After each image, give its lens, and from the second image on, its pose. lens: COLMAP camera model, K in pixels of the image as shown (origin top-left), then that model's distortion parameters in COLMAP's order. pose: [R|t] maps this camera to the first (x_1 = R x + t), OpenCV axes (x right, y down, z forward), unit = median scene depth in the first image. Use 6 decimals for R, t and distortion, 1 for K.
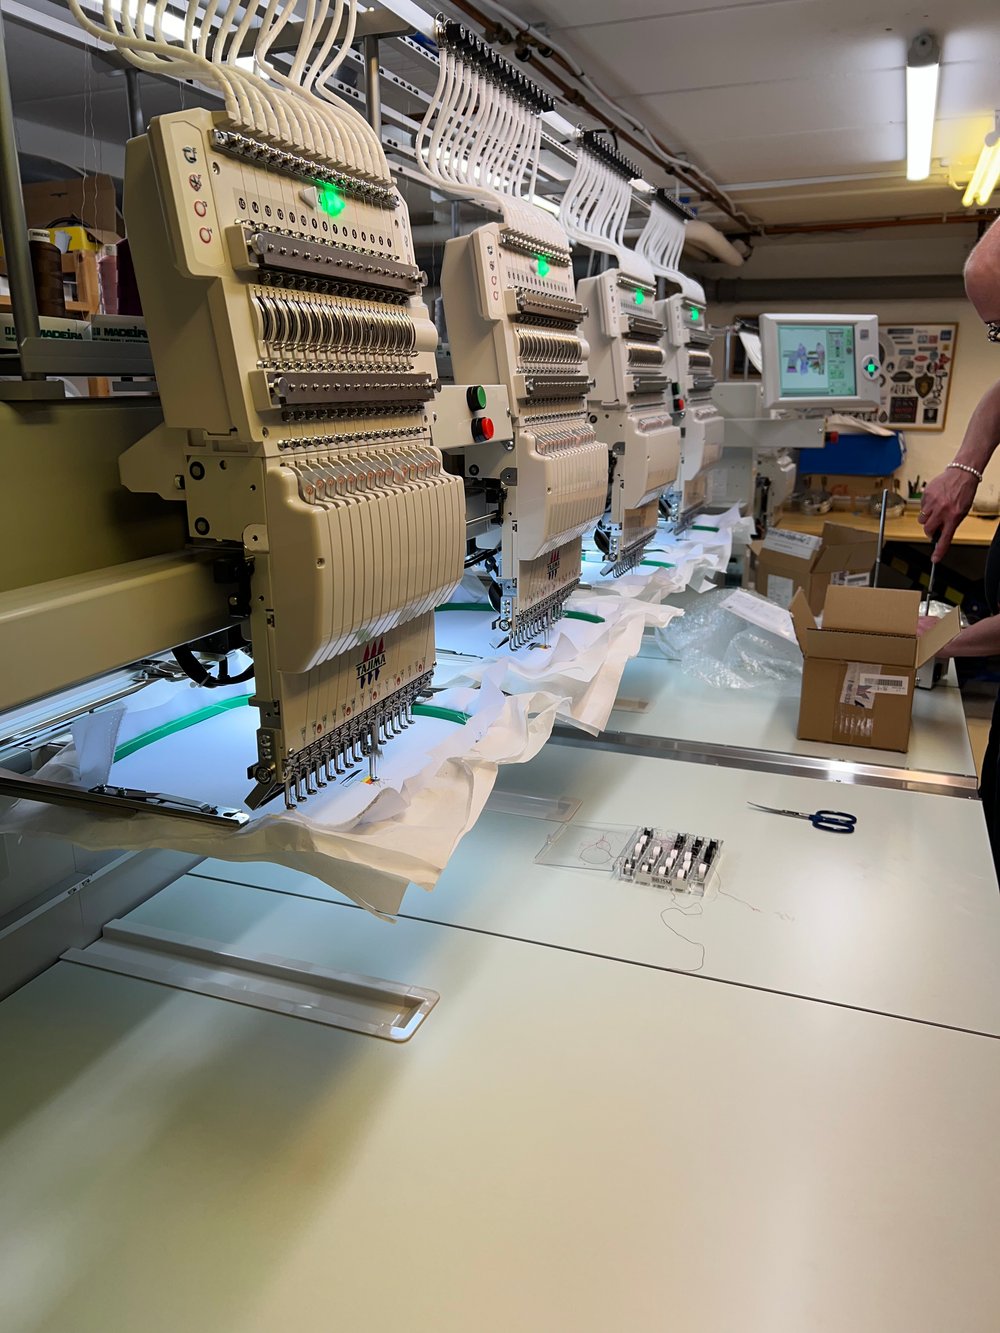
lens RADIAL K [[1012.2, 0, 500.0], [0, 1012.2, 666.5], [0, 0, 1]] dist [0.056360, -0.075854]
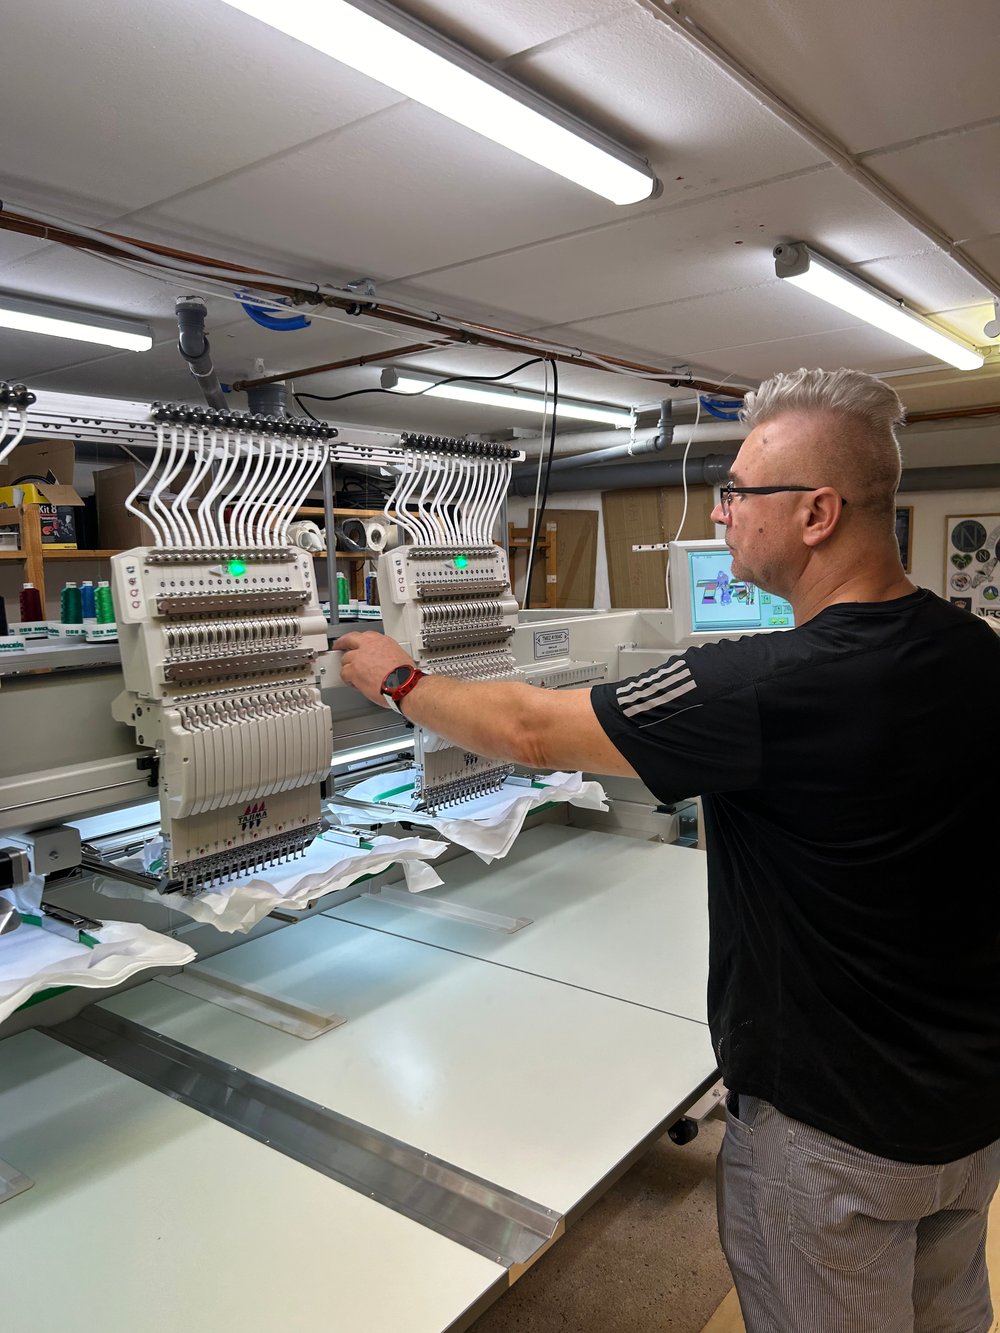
lens RADIAL K [[983.2, 0, 500.0], [0, 983.2, 666.5], [0, 0, 1]] dist [-0.001917, -0.001869]
pose [[0.960547, 0.011249, -0.277890, 0.895443], [-0.054932, 0.987171, -0.149917, -0.033029], [0.272638, 0.159267, 0.948843, -0.621100]]
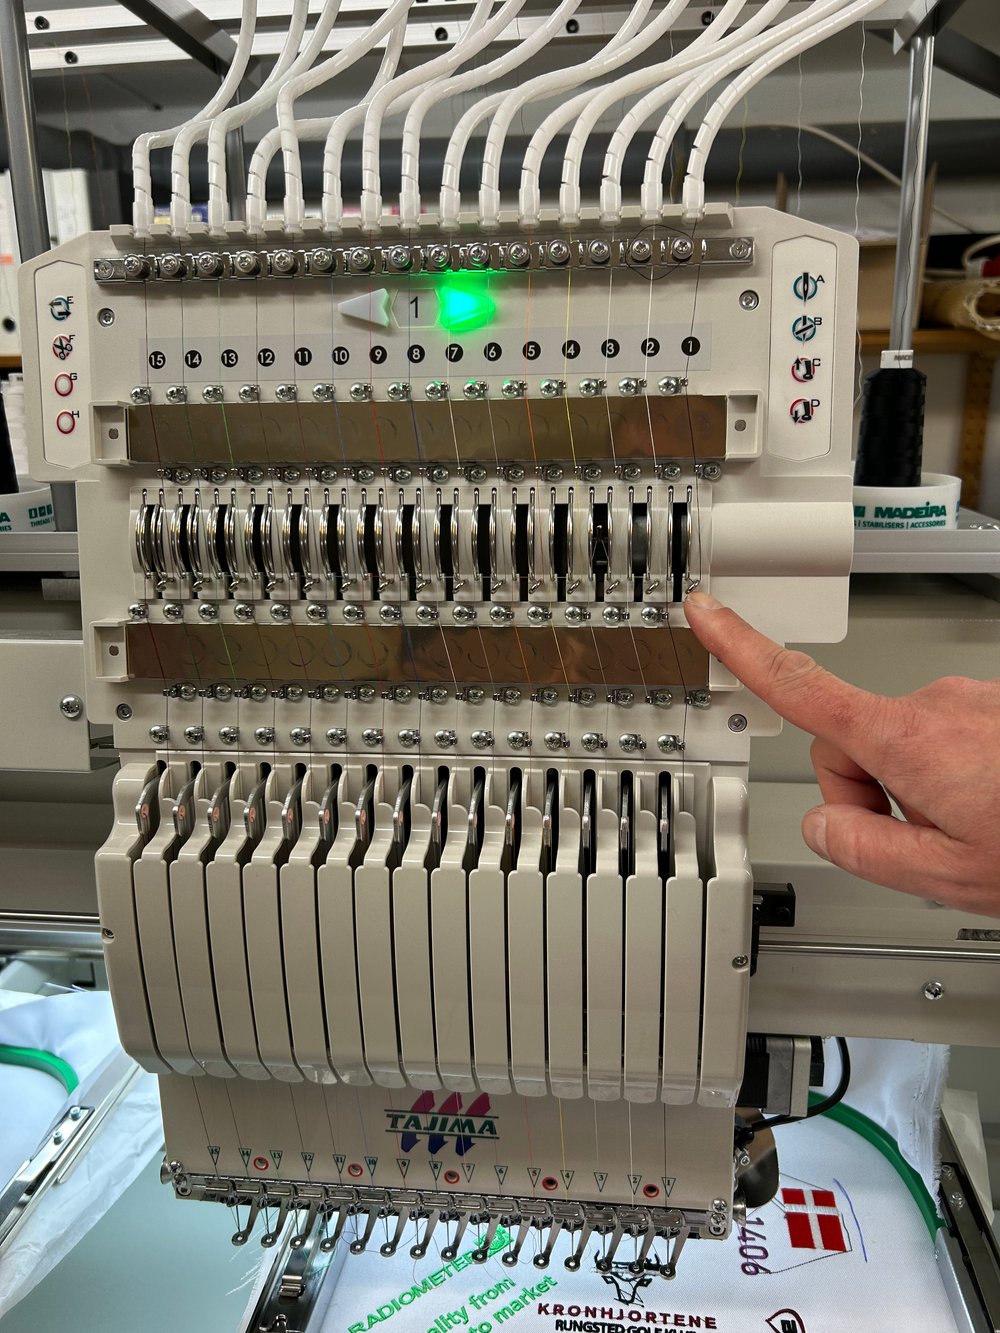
lens RADIAL K [[983.2, 0, 500.0], [0, 983.2, 666.5], [0, 0, 1]] dist [-0.001917, -0.001869]
pose [[0.259371, 0.231474, -0.937628, 0.388845], [-0.245648, 0.954735, 0.167744, -0.405202], [0.934015, 0.186819, 0.304492, 0.996264]]
